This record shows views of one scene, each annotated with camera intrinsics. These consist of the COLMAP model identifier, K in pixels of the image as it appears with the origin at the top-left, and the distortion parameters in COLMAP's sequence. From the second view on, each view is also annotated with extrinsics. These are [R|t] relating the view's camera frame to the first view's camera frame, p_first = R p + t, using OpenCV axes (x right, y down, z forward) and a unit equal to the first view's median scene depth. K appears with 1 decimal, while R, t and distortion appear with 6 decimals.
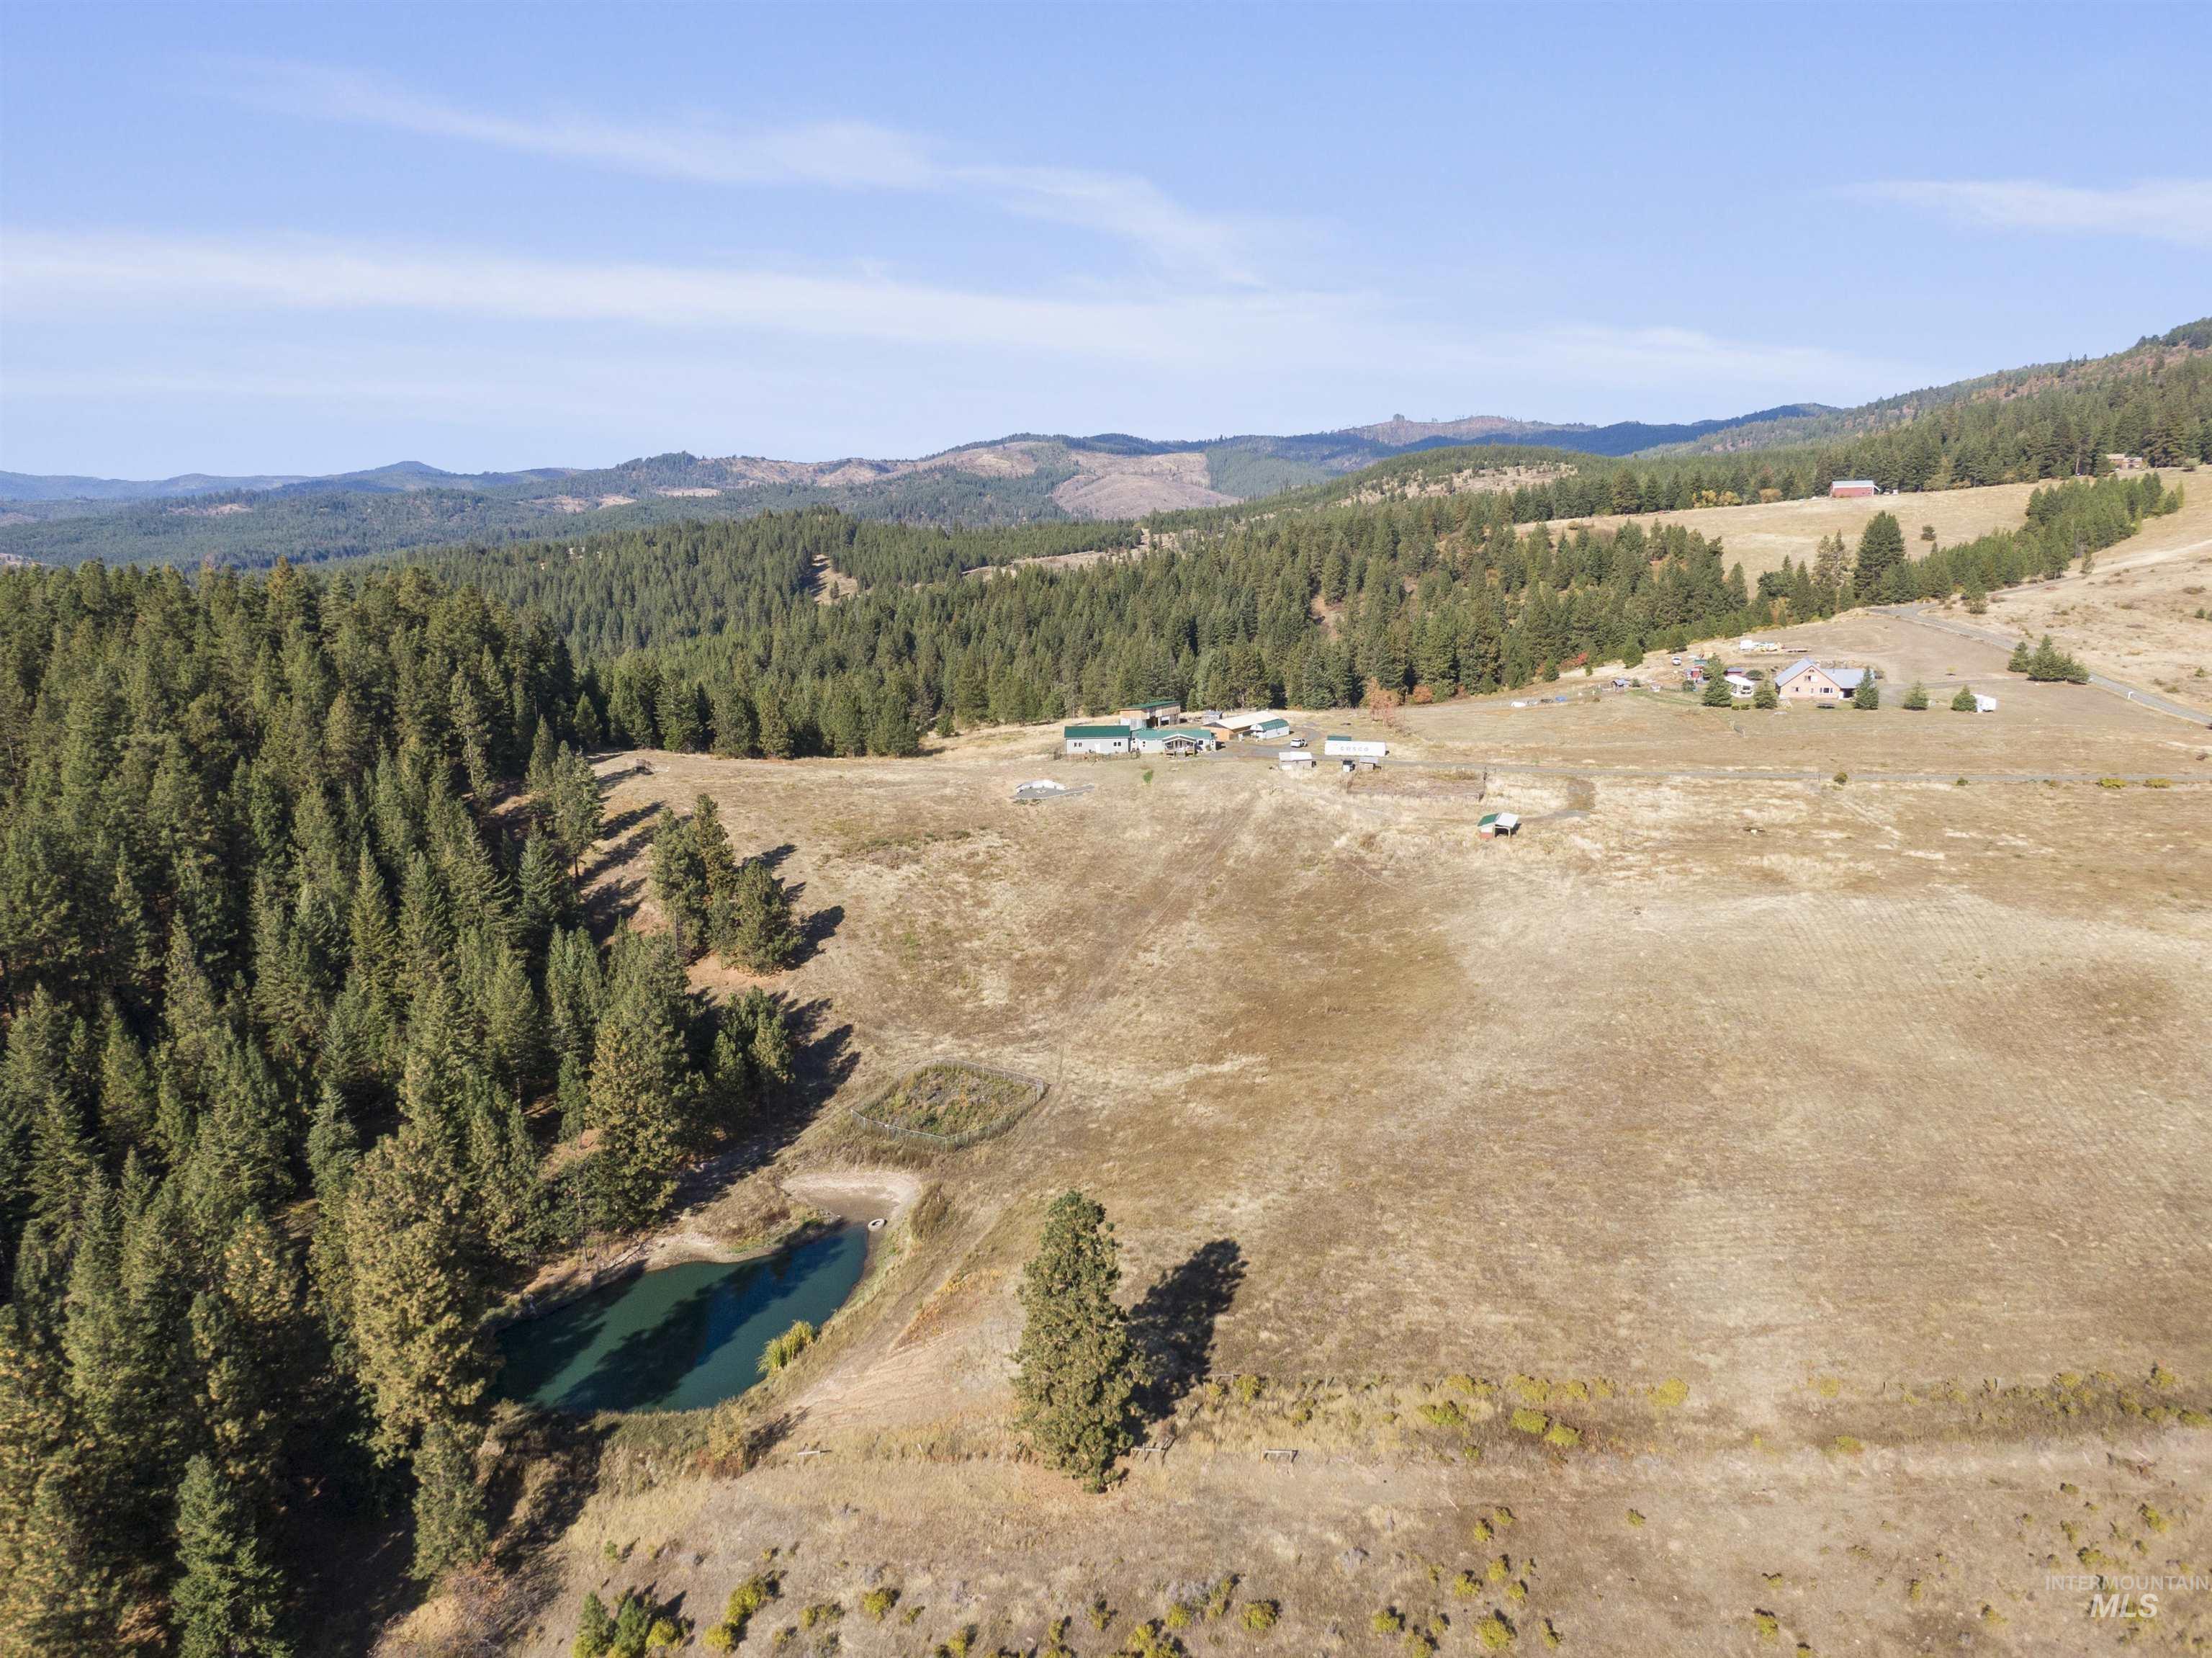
lens RADIAL K [[1539.8, 0, 1106.0], [0, 1539.8, 829.0], [0, 0, 1]] dist [0.045911, -0.071730]
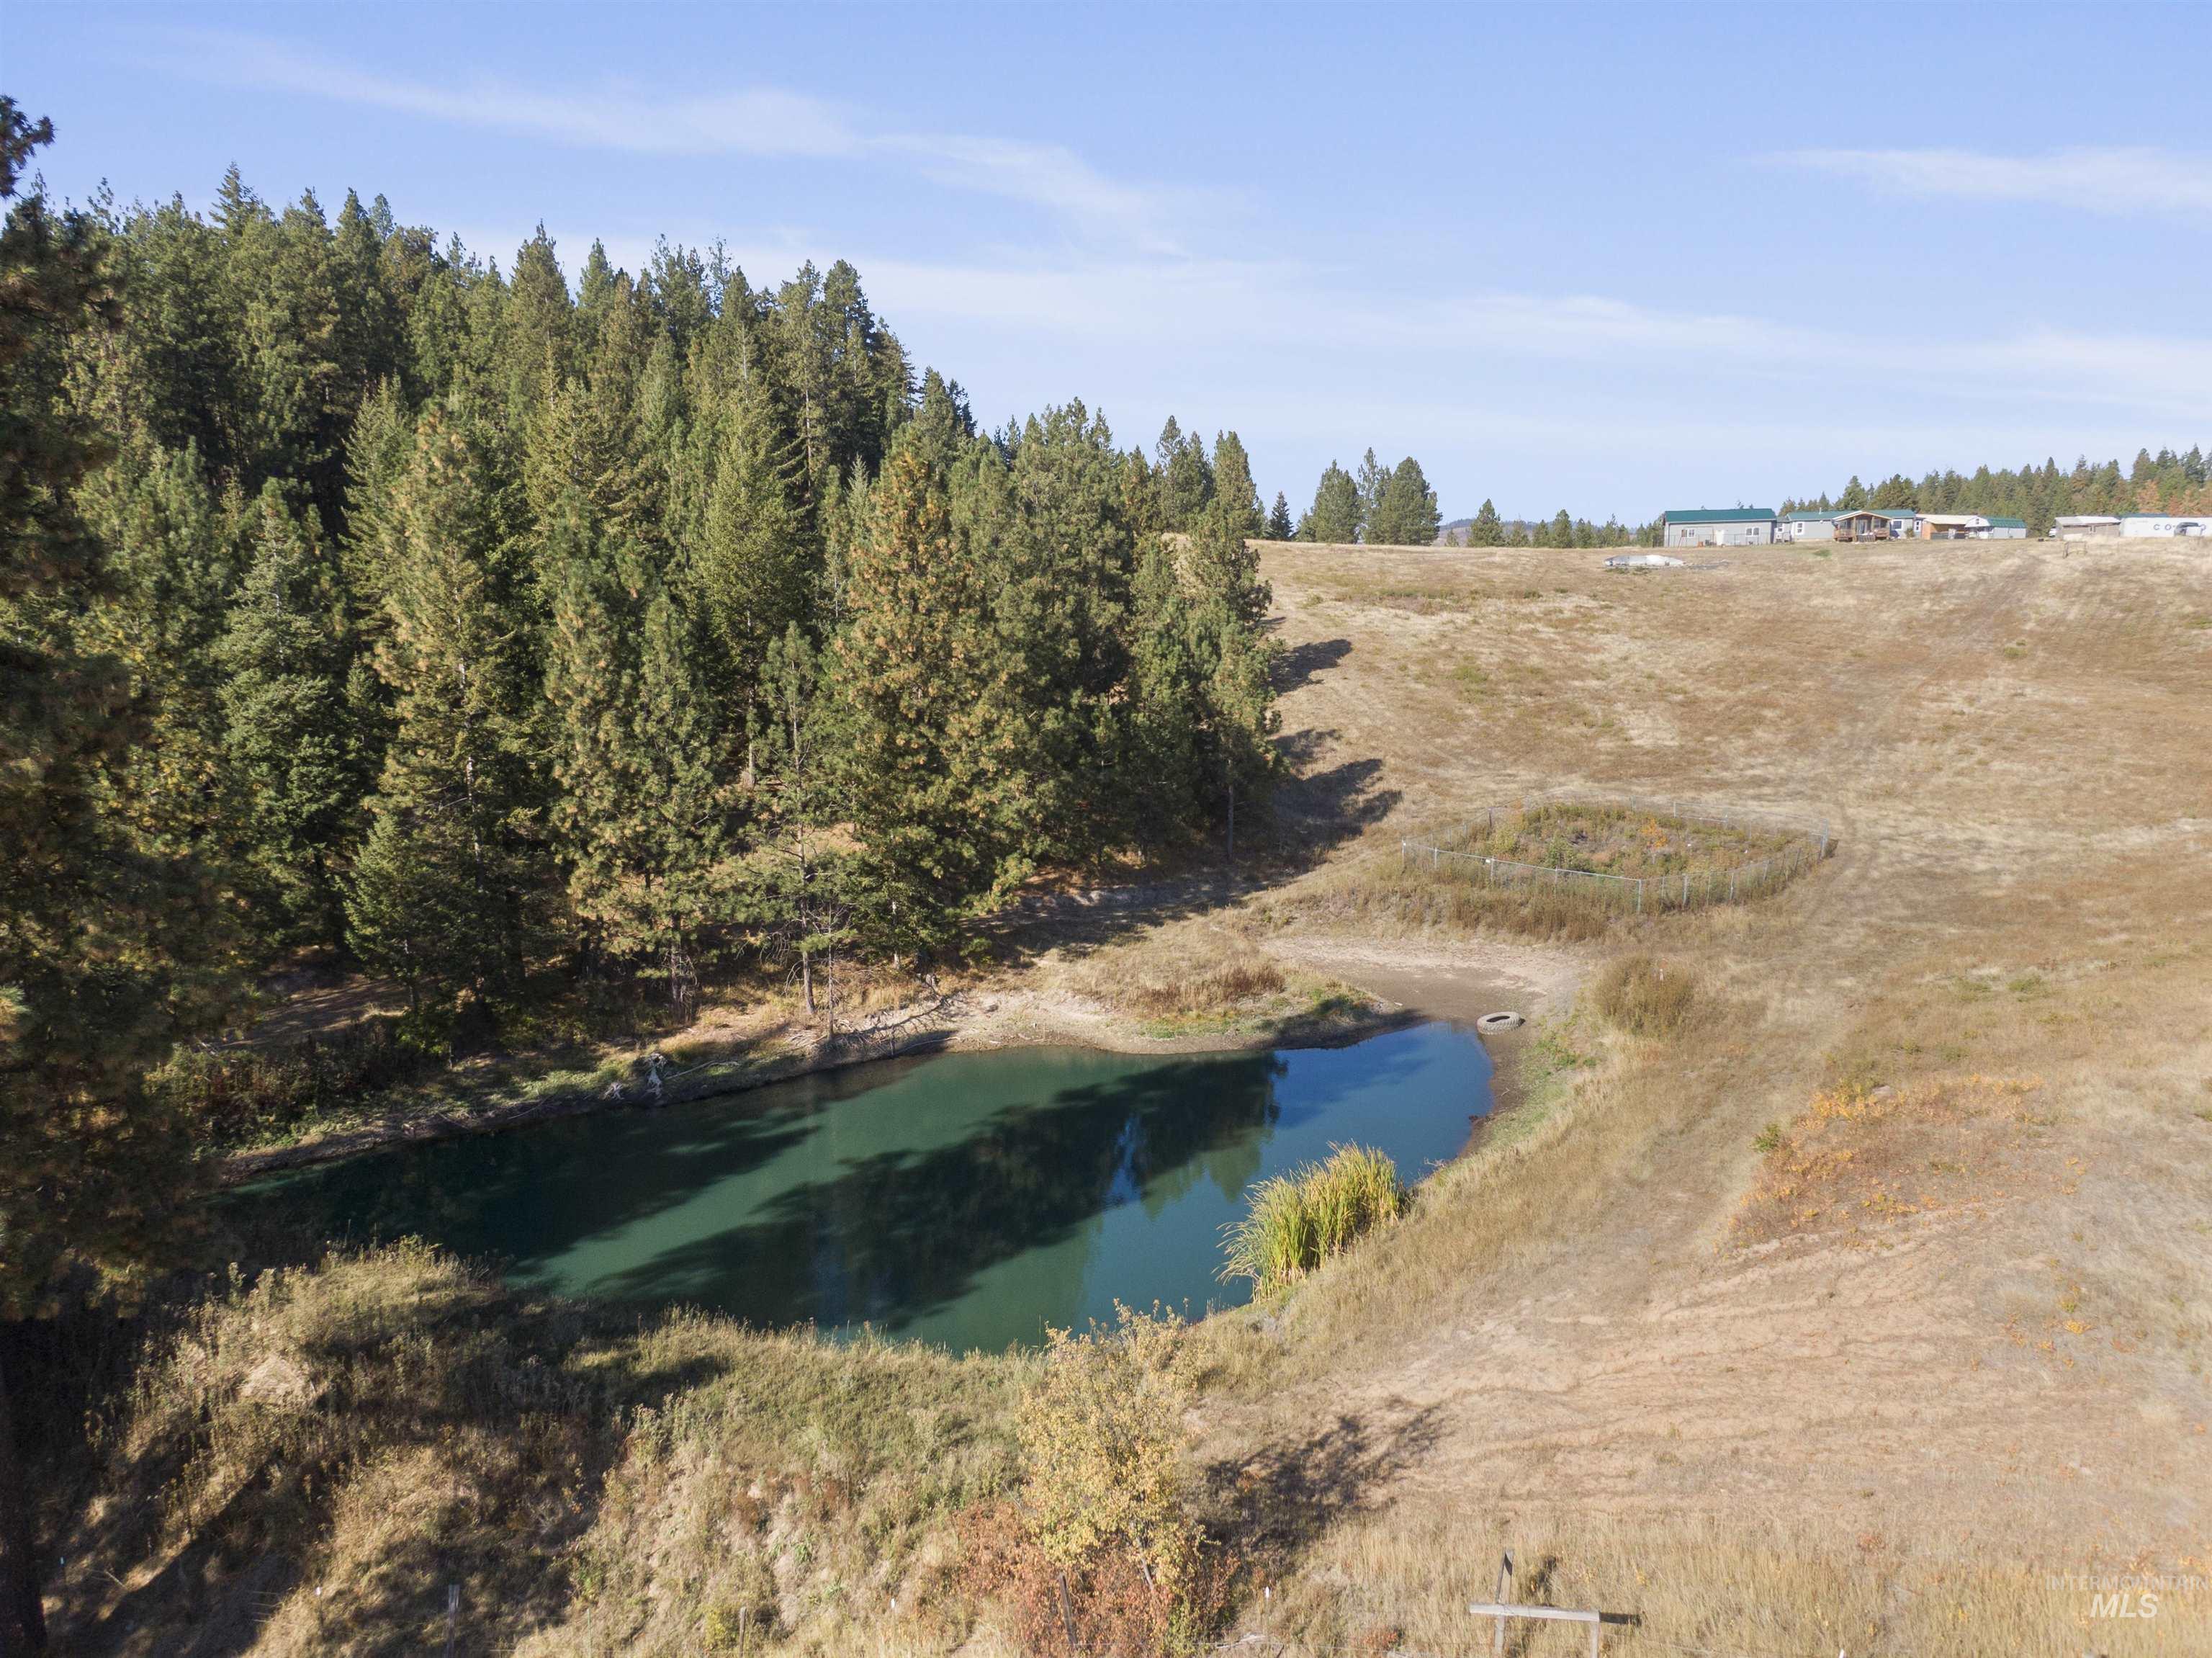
lens RADIAL K [[1576.3, 0, 1101.9], [0, 1576.3, 781.5], [0, 0, 1]] dist [0.125187, -0.215888]
pose [[0.961629, 0.034891, -0.272125, -0.143978], [-0.057086, 0.995617, -0.074075, 0.241003], [0.268348, 0.086768, 0.959406, 0.596380]]
